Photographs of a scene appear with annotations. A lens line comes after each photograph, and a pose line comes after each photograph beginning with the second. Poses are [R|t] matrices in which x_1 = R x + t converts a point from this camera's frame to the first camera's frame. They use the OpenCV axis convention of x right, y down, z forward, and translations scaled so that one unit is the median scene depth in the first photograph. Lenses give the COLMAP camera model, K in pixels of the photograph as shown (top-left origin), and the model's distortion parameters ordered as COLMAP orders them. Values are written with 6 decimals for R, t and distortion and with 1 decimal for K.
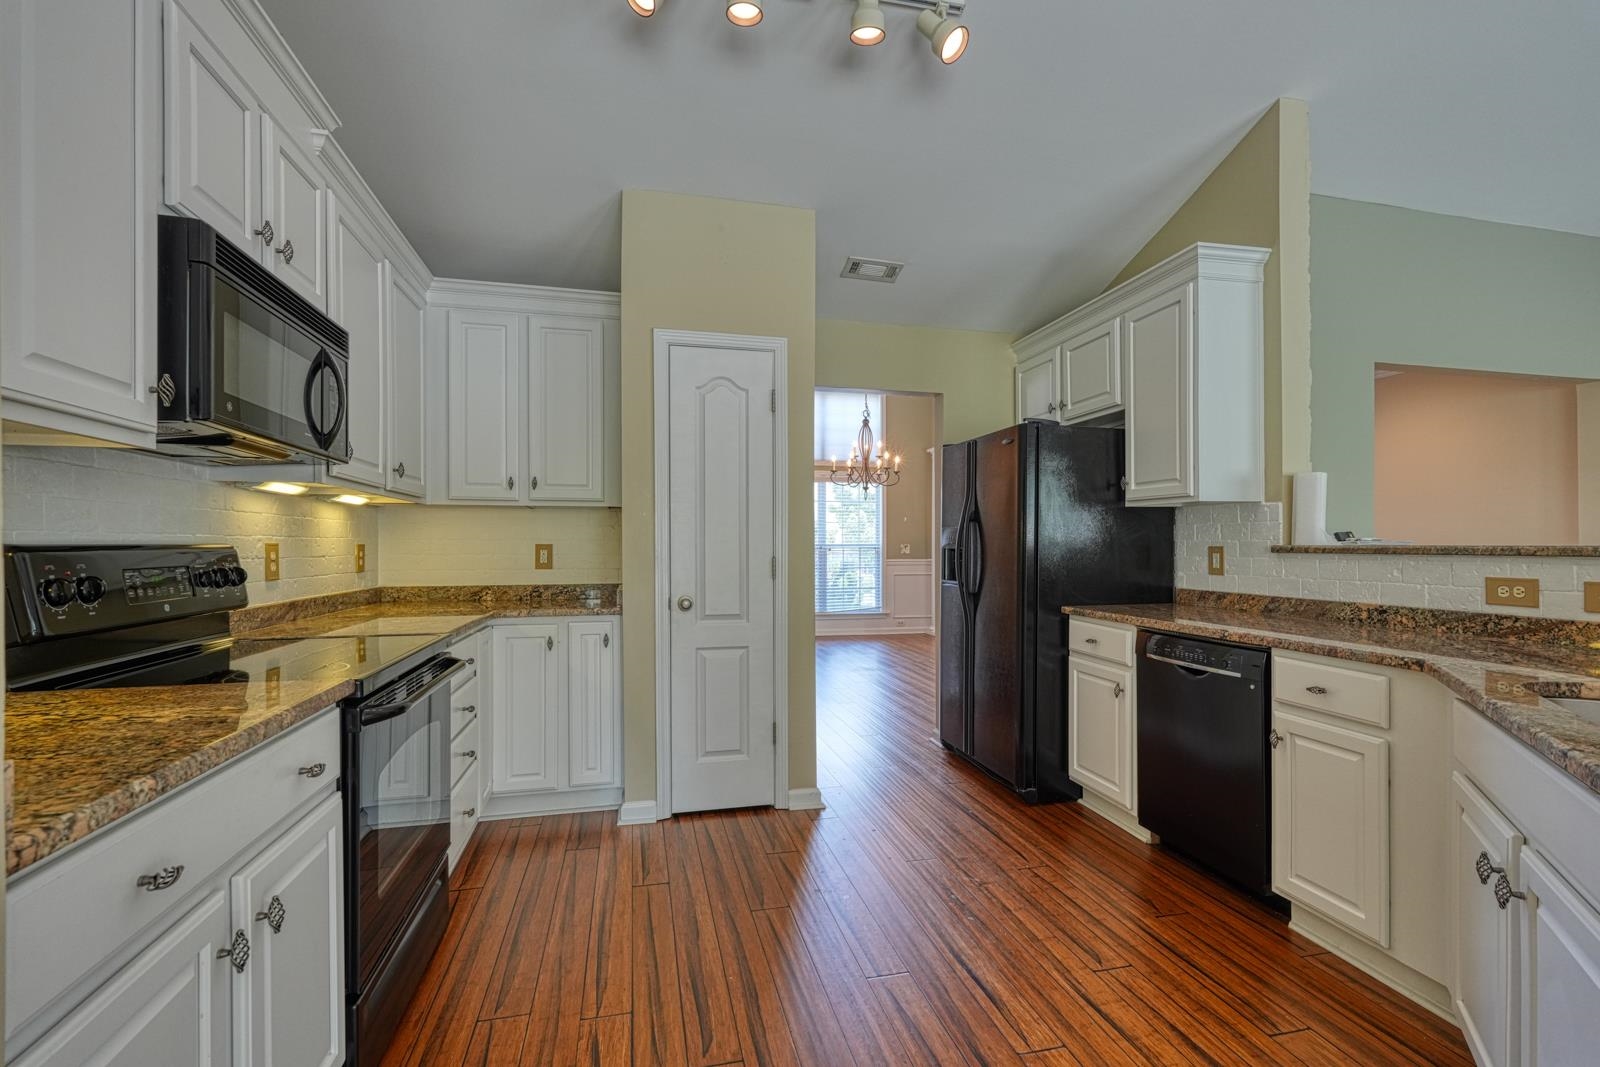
lens RADIAL K [[701.4, 0, 798.6], [0, 701.4, 547.9], [0, 0, 1]] dist [-0.000258, 0.001384]
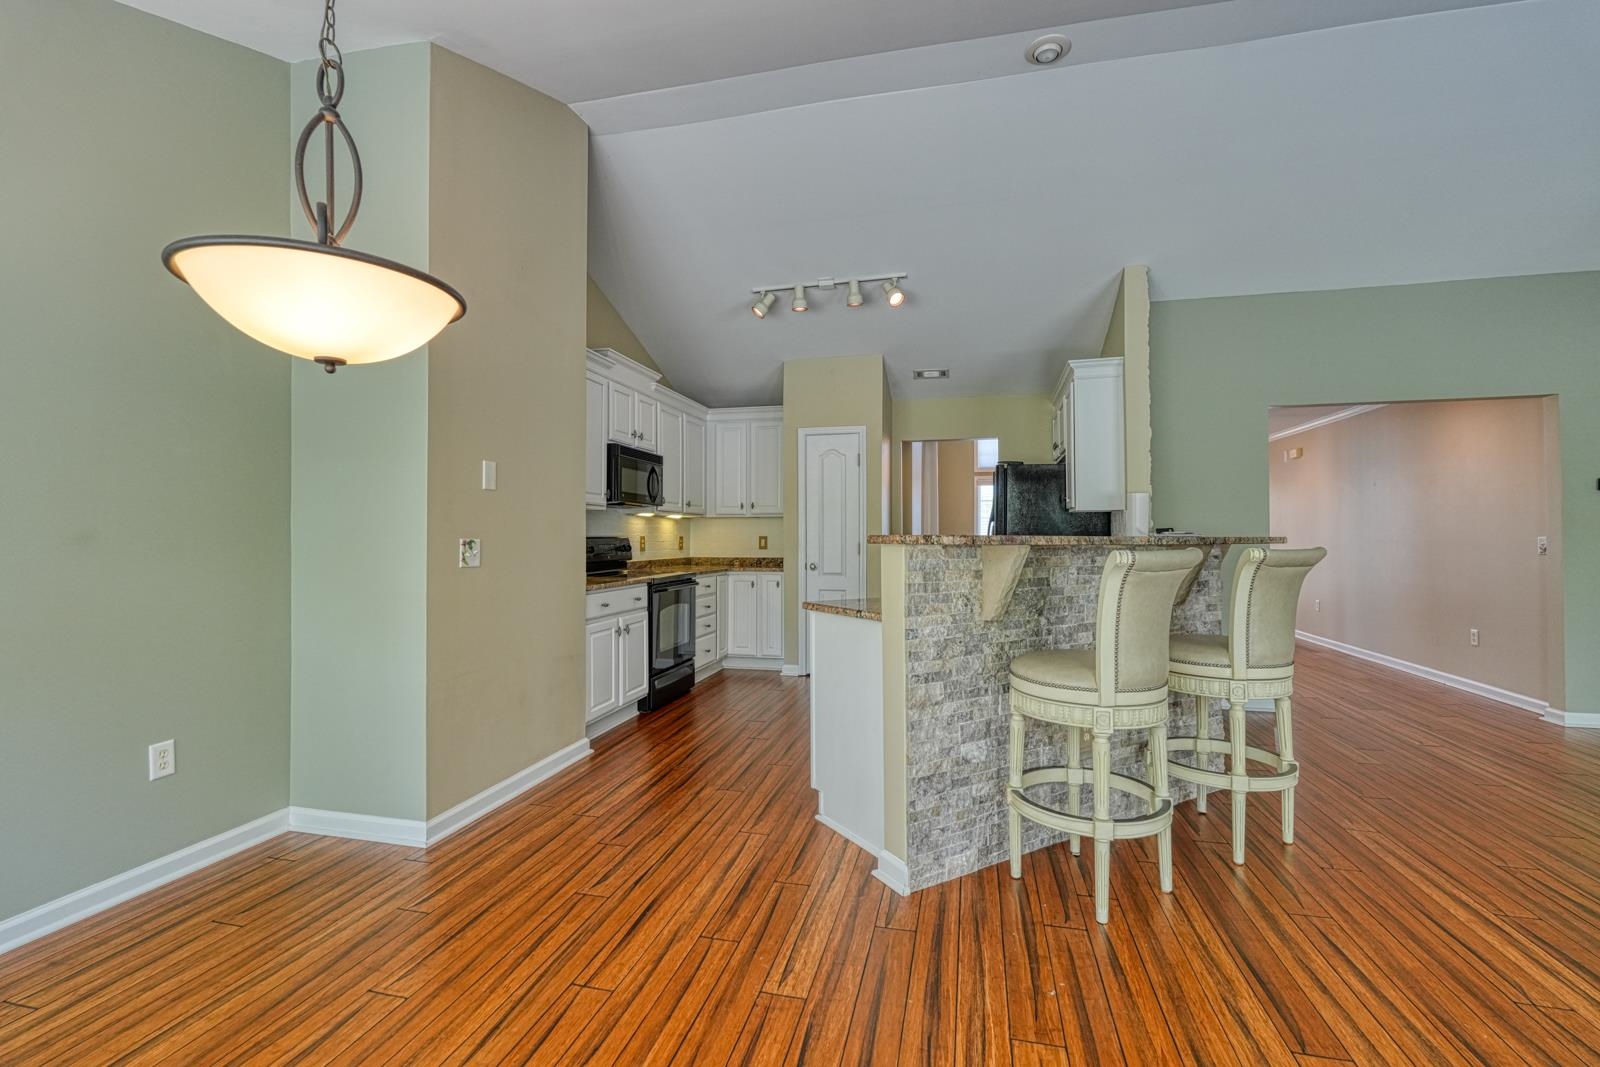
lens RADIAL K [[701.4, 0, 804.9], [0, 701.4, 526.2], [0, 0, 1]] dist [-0.000258, 0.001384]
pose [[0.890763, -0.007468, -0.454406, 0.756460], [-0.000274, 0.999856, -0.016970, 0.000012], [0.454467, 0.015241, 0.890633, -0.809340]]
